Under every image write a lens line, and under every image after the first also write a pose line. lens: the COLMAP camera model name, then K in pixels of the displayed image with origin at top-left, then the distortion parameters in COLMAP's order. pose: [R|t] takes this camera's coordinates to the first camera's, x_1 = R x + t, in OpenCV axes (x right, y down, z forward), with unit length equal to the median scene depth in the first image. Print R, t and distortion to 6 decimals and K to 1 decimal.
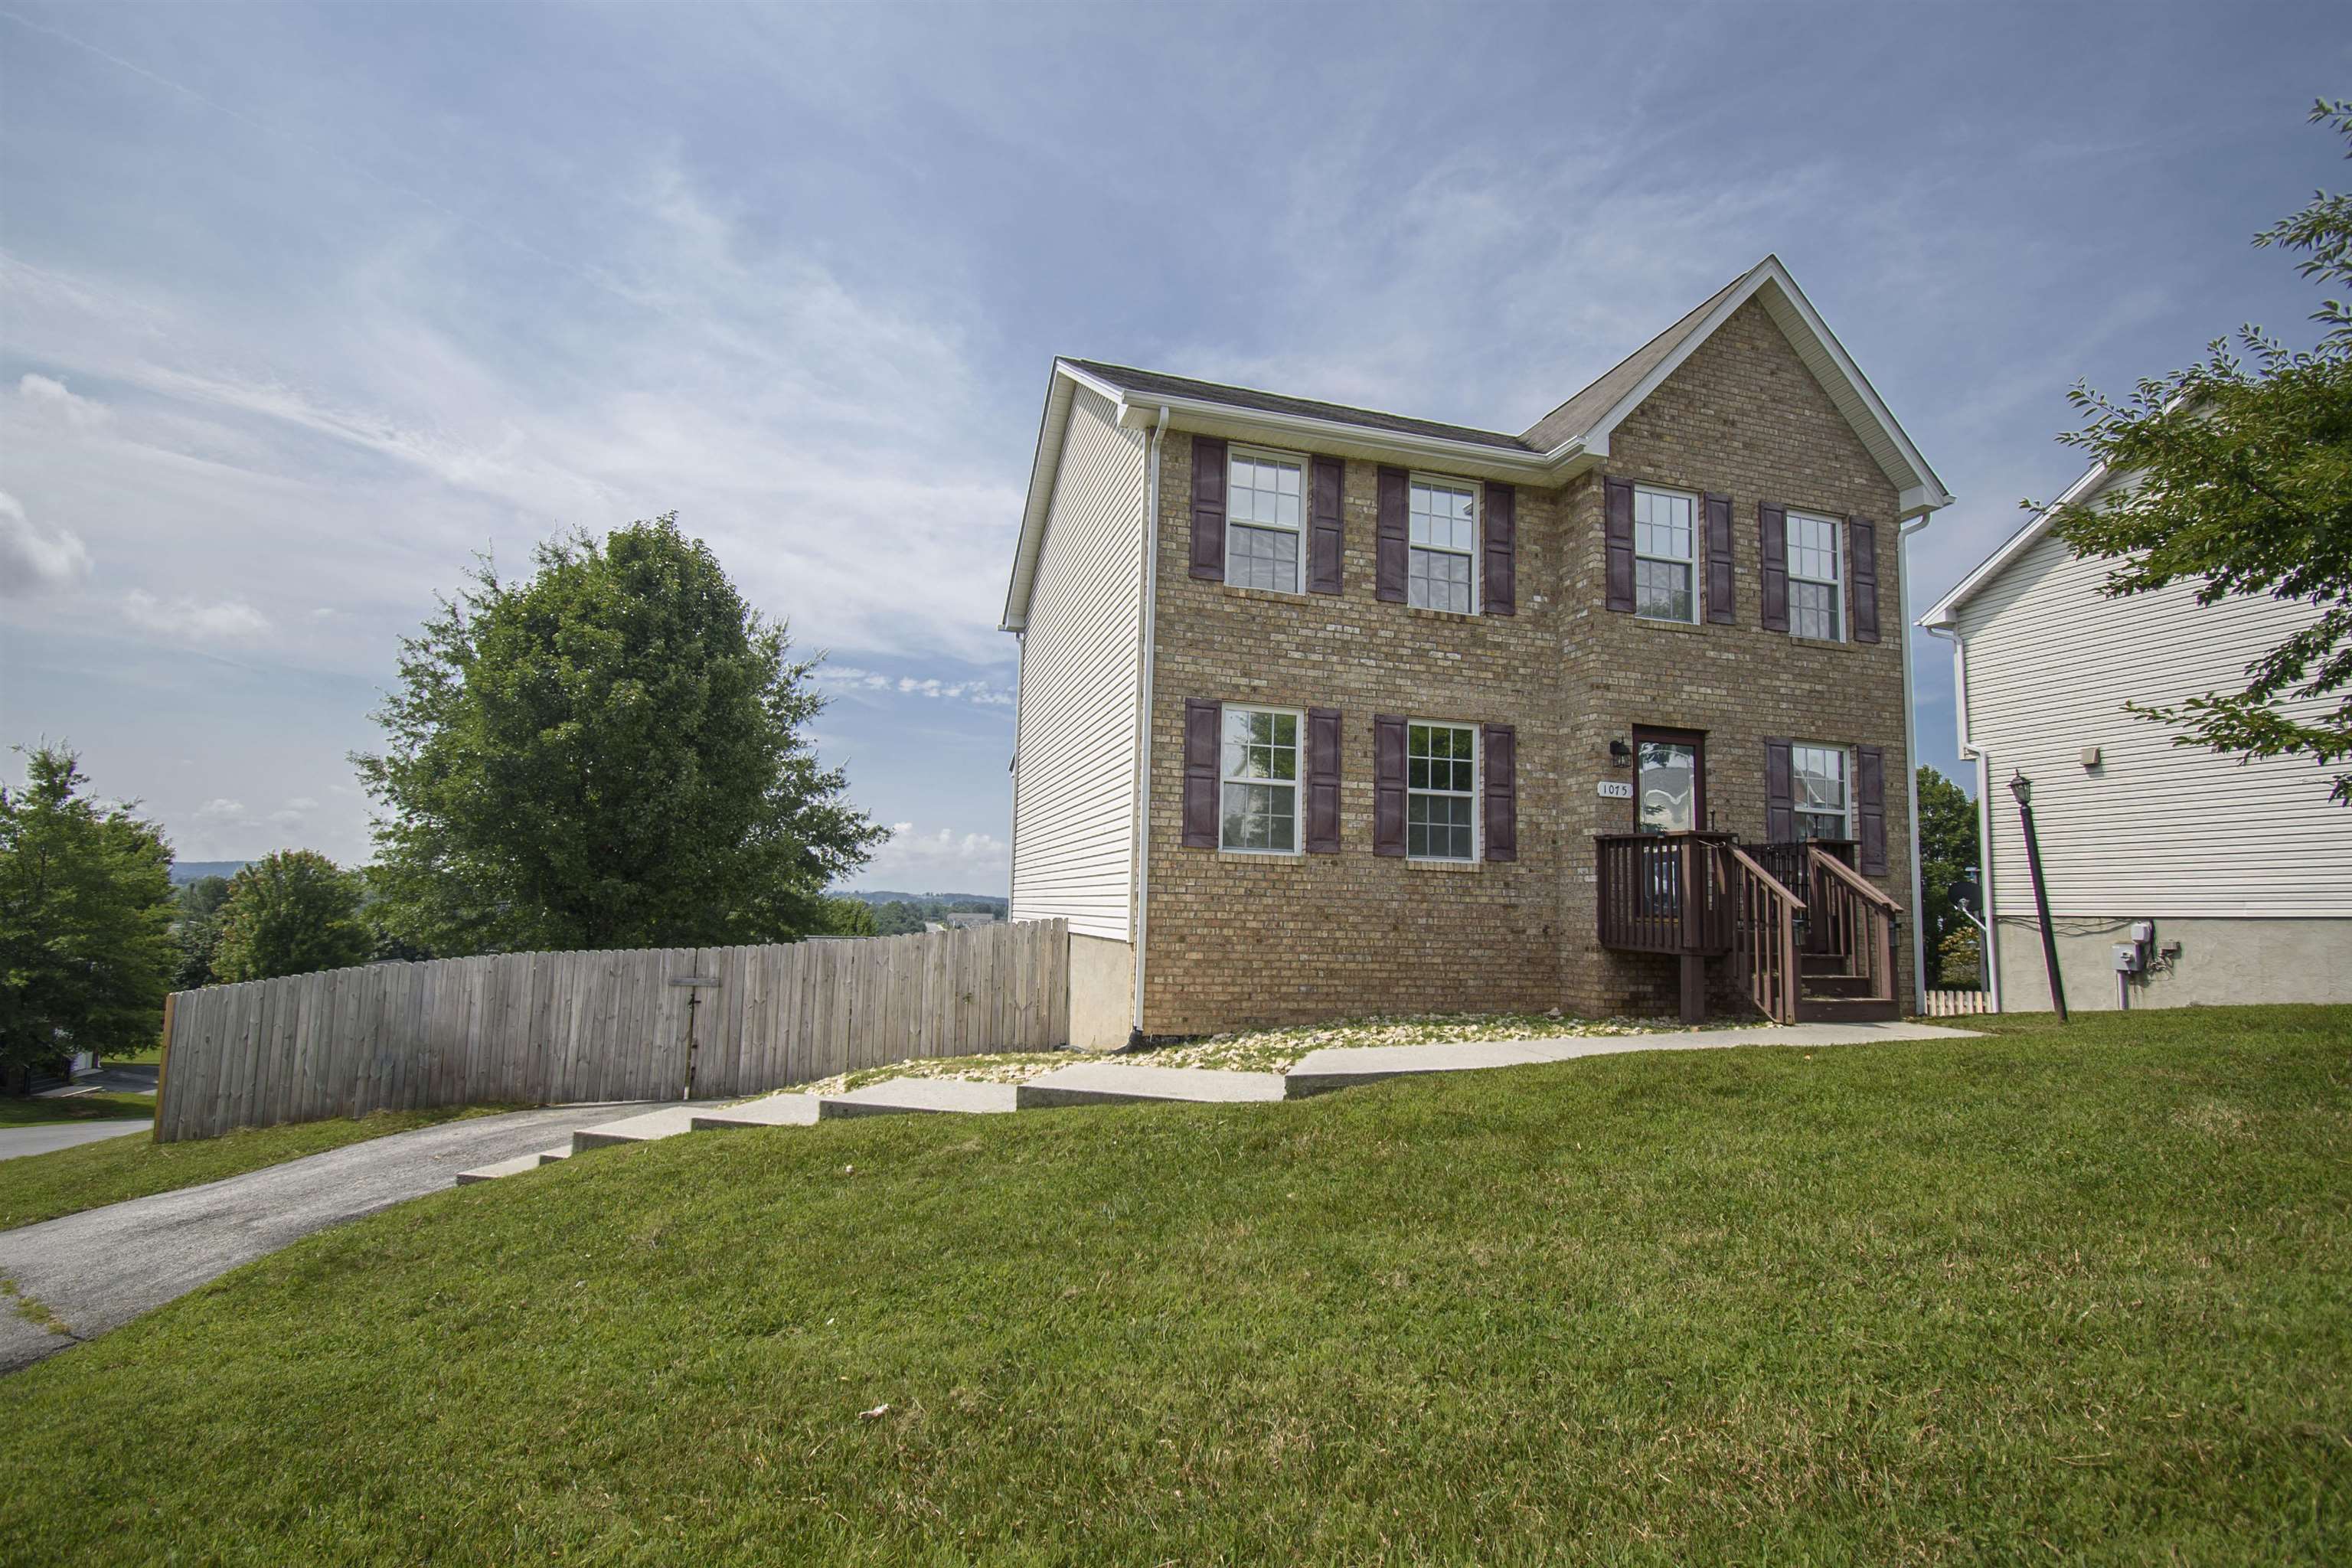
lens RADIAL K [[1070.7, 0, 1177.5], [0, 1070.7, 799.9], [0, 0, 1]] dist [0.019486, -0.025835]
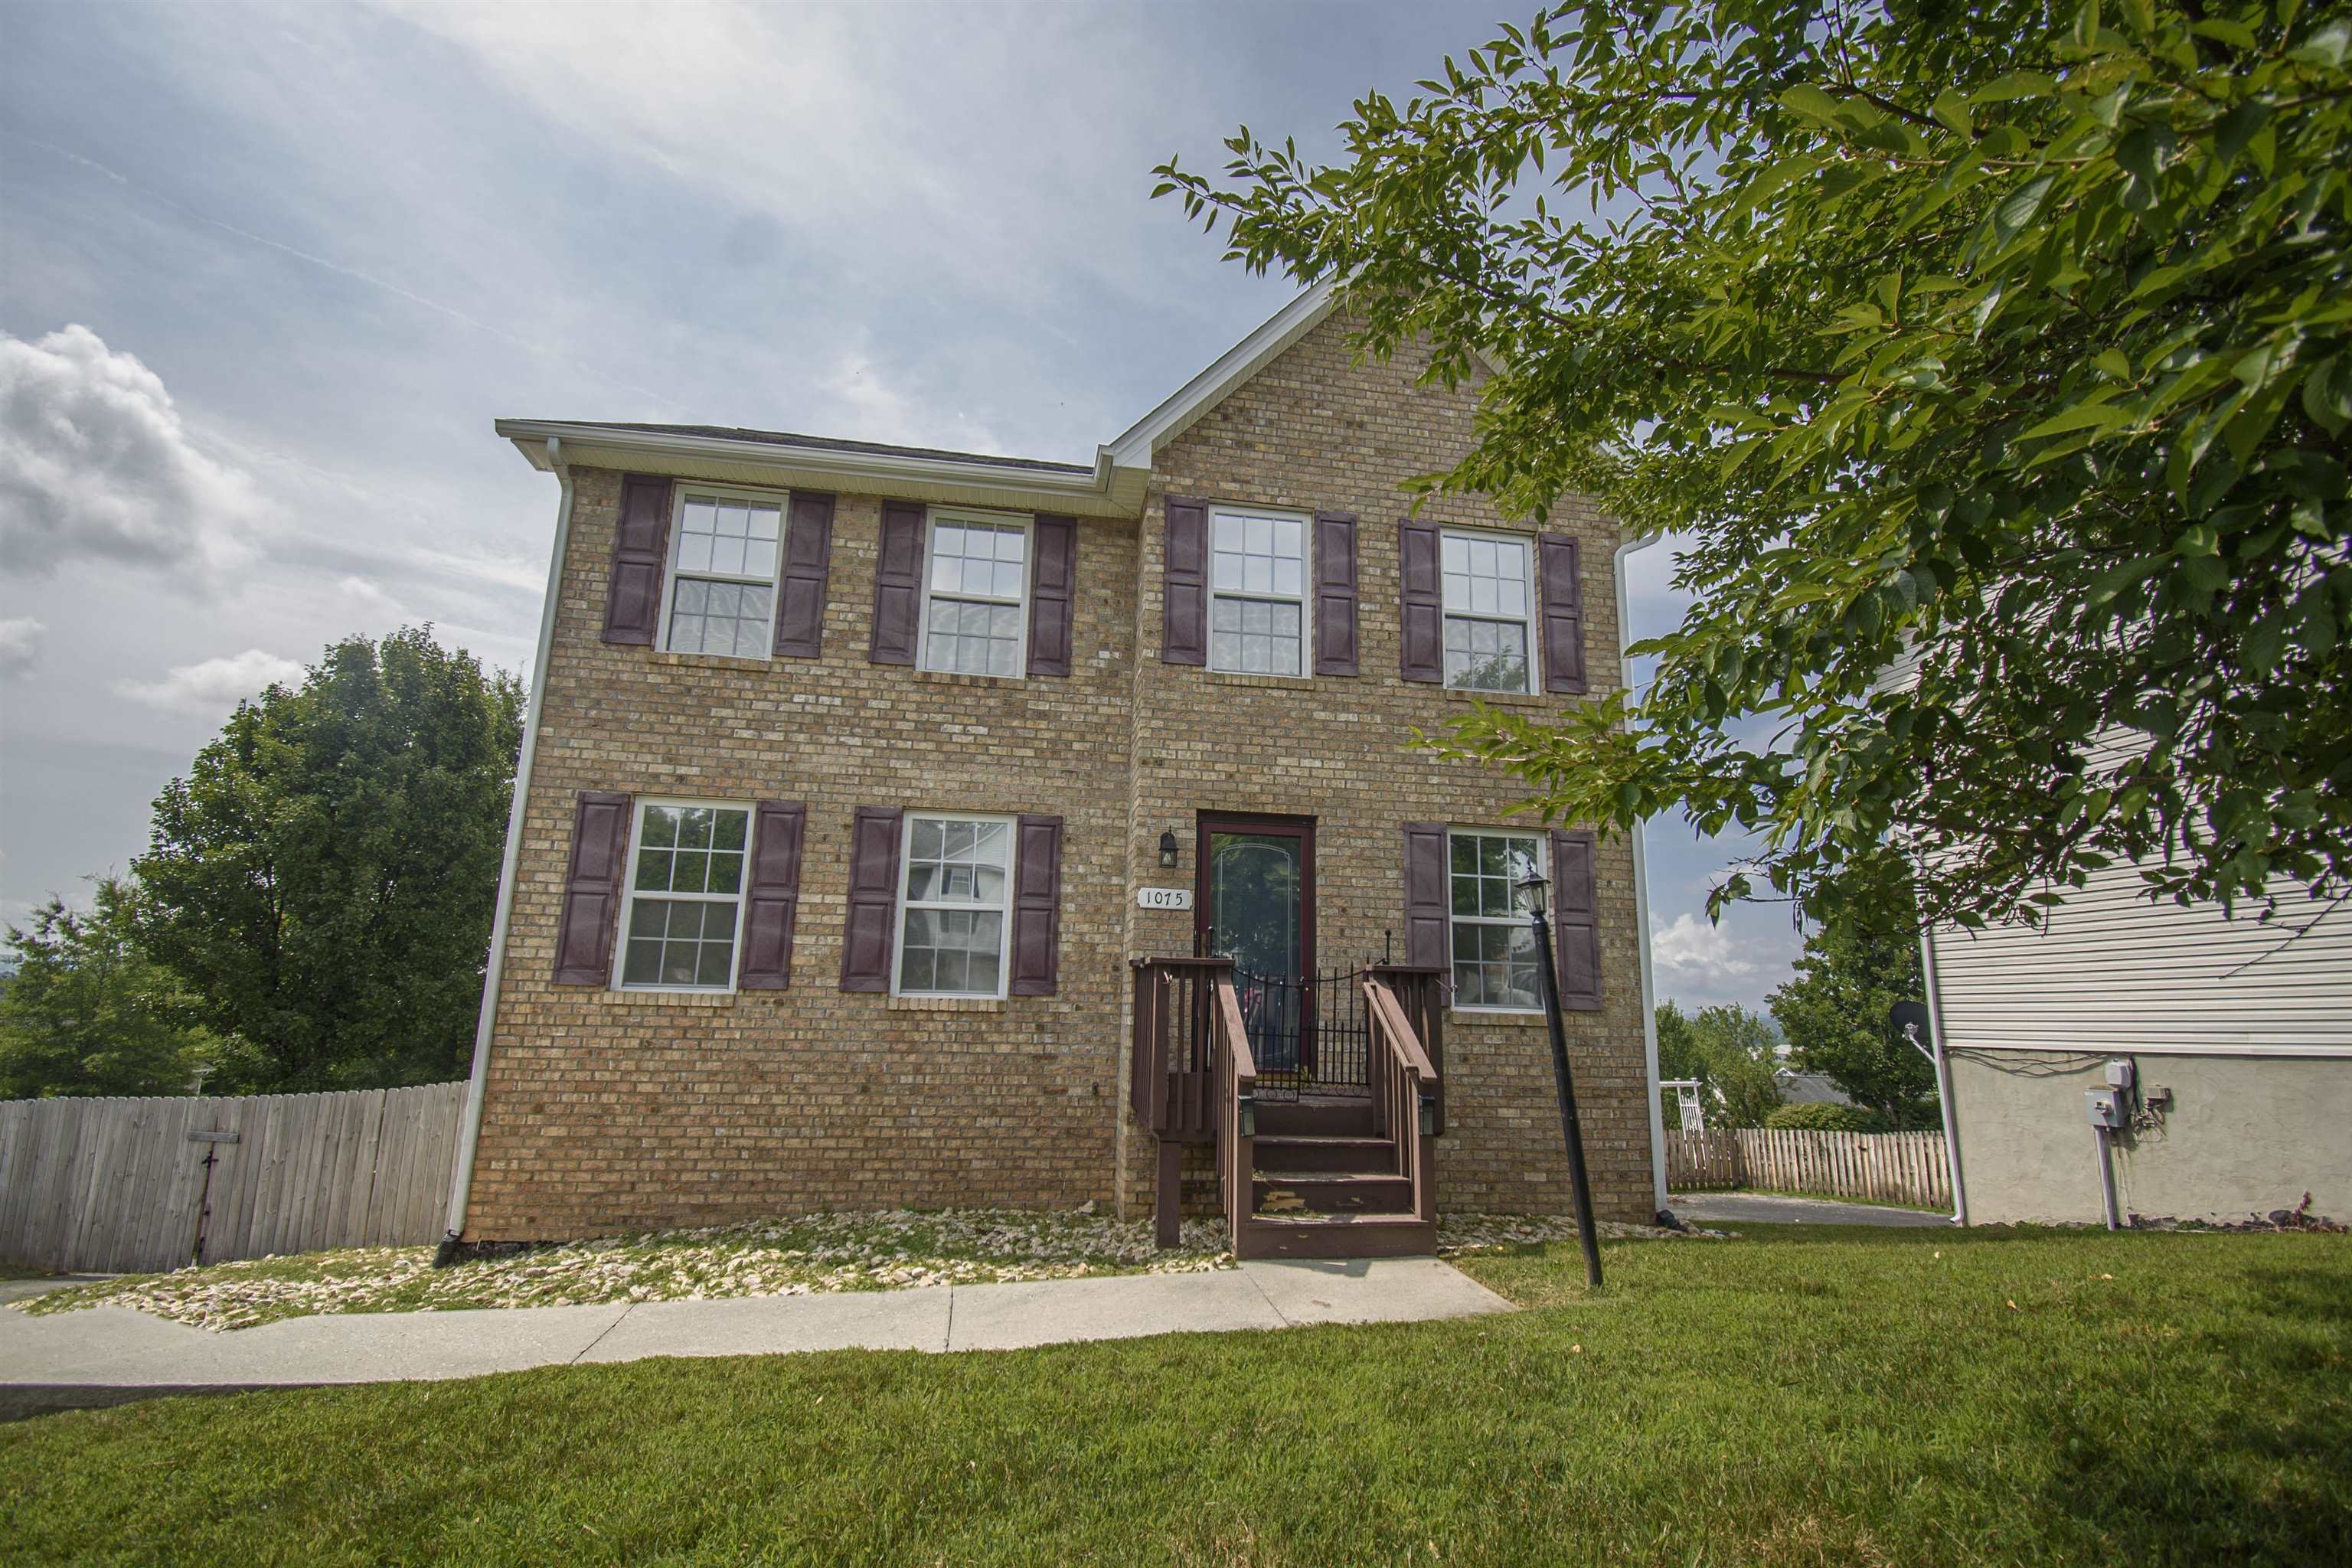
lens RADIAL K [[1044.6, 0, 1176.5], [0, 1044.6, 793.6], [0, 0, 1]] dist [0.018280, -0.022980]
pose [[0.992508, -0.029915, -0.118461, 0.495495], [0.017296, 0.994199, -0.106154, -0.004546], [0.120950, 0.103310, 0.987268, 0.273254]]
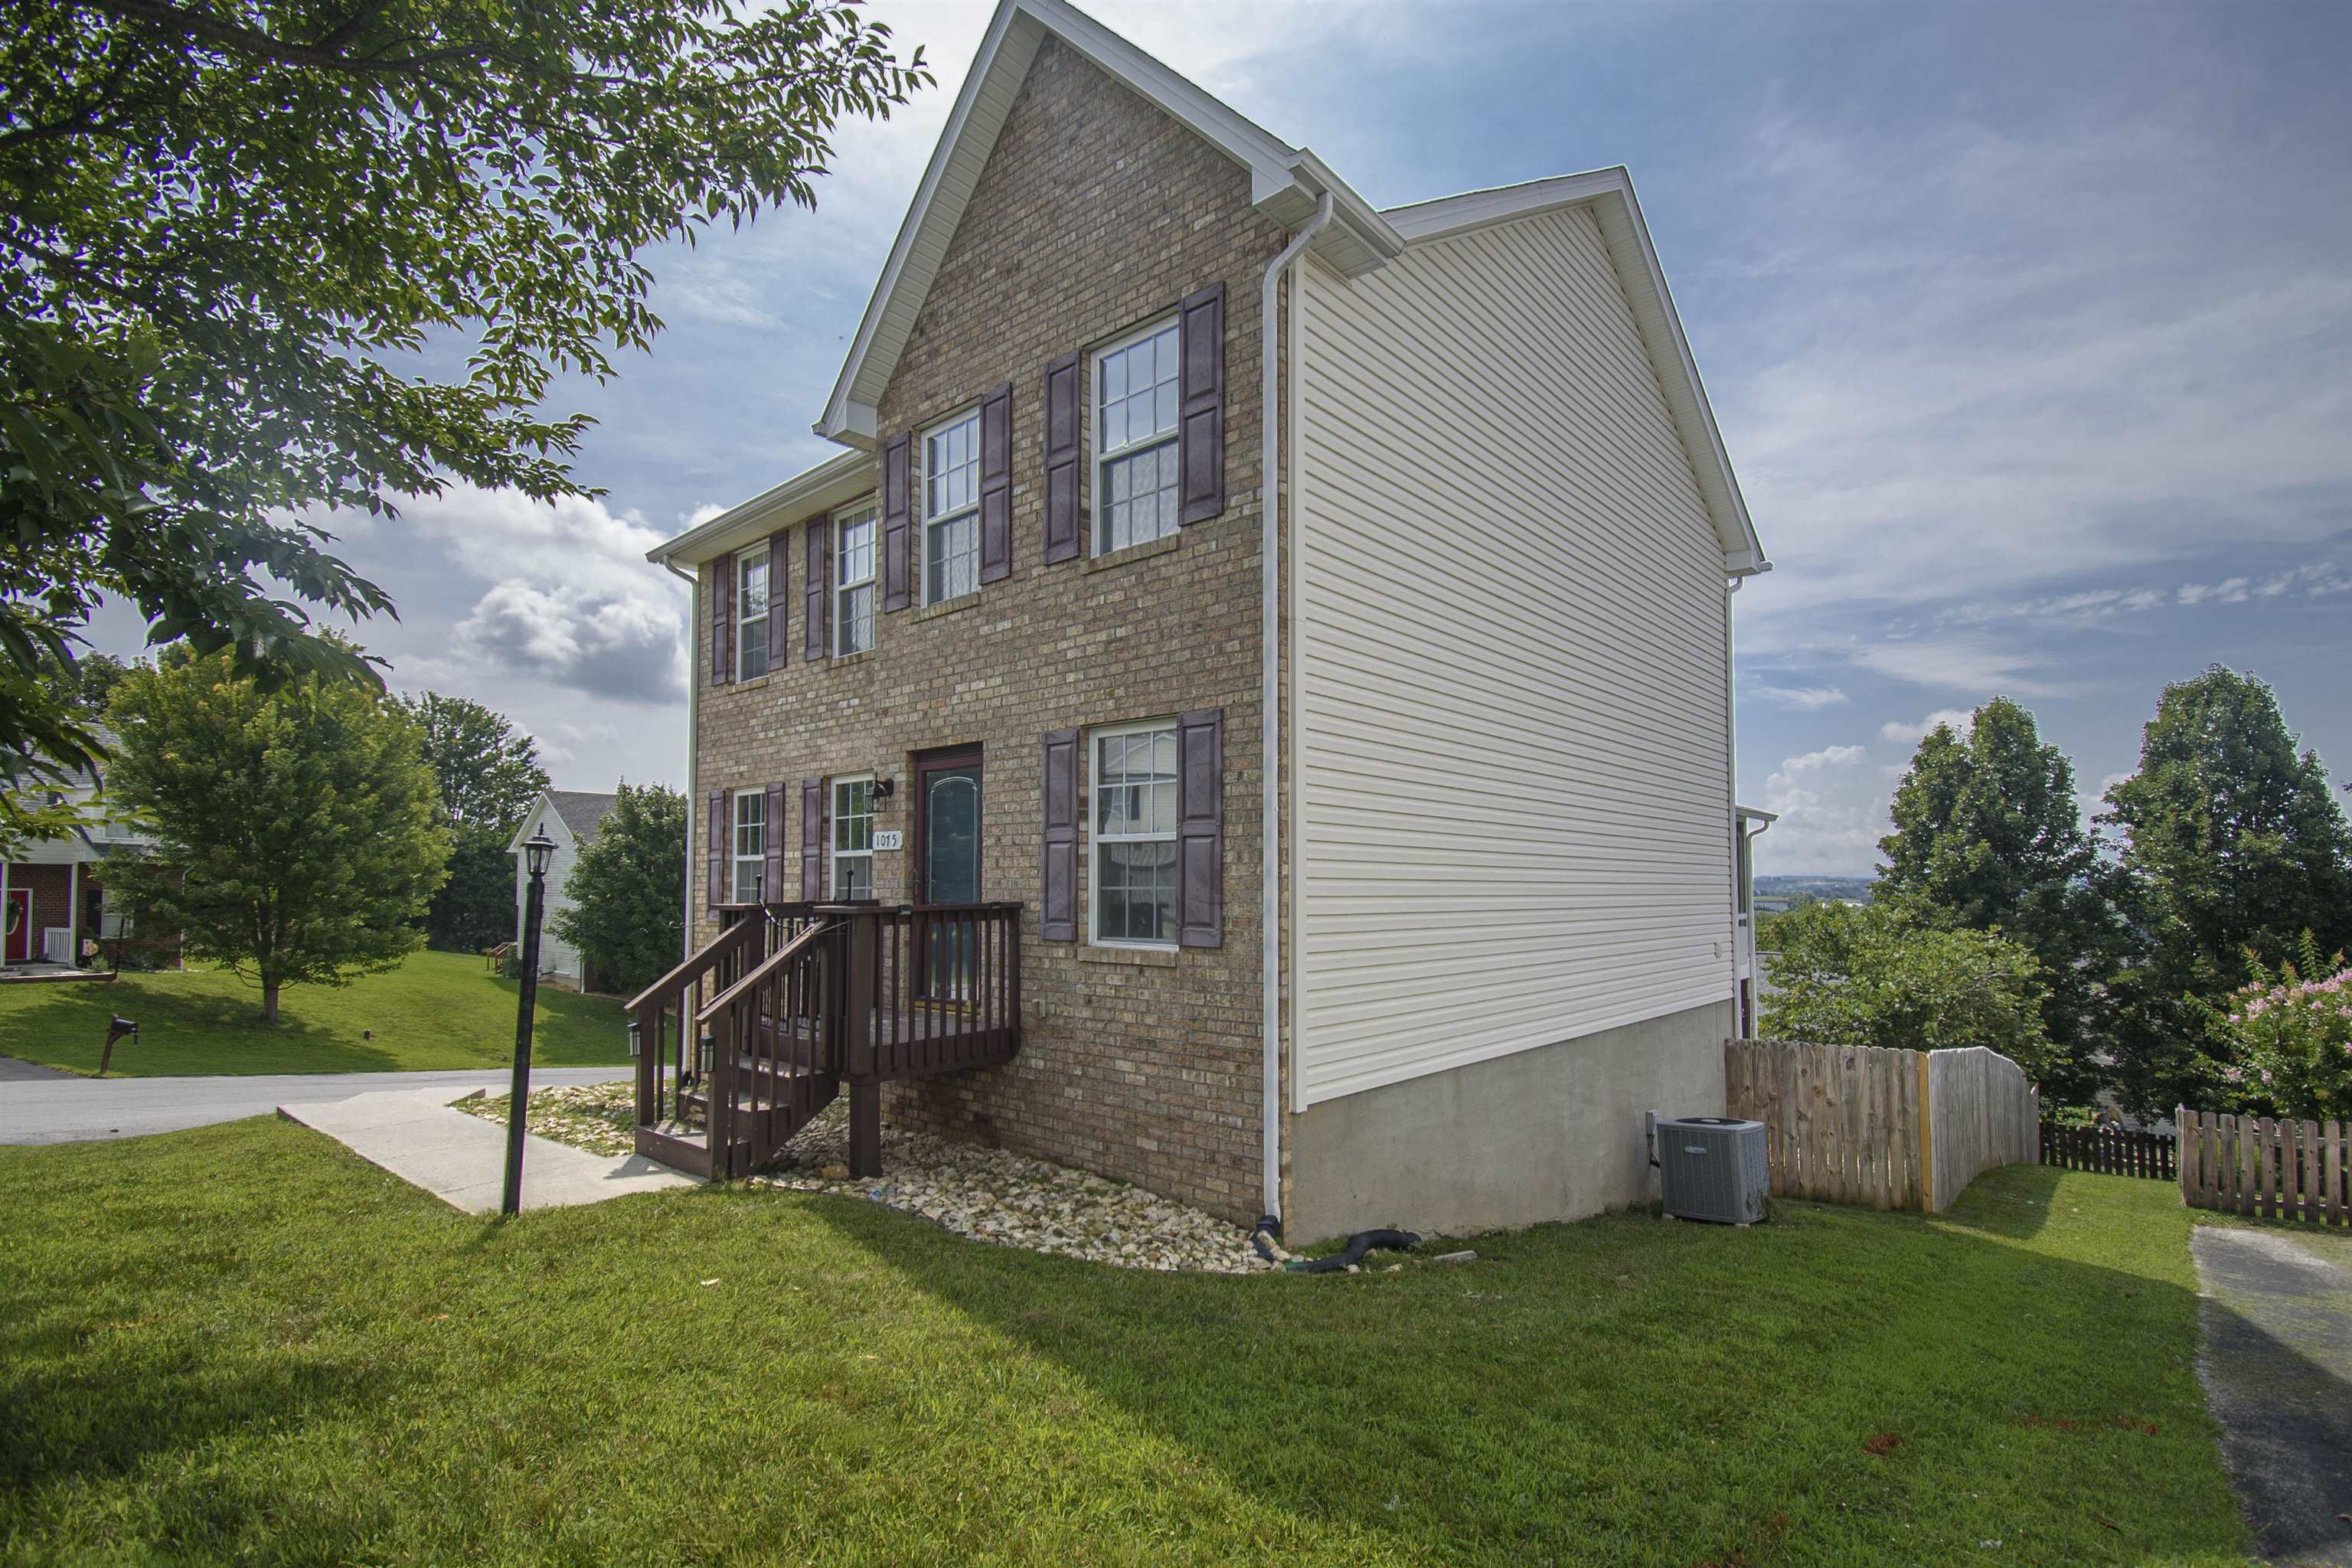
lens RADIAL K [[1088.8, 0, 1206.9], [0, 1088.8, 844.9], [0, 0, 1]] dist [0.000523, -0.000149]
pose [[0.540351, -0.062123, -0.839143, 1.194935], [0.103823, 0.994573, -0.006774, 0.023669], [0.835010, -0.083462, 0.543868, 0.745244]]
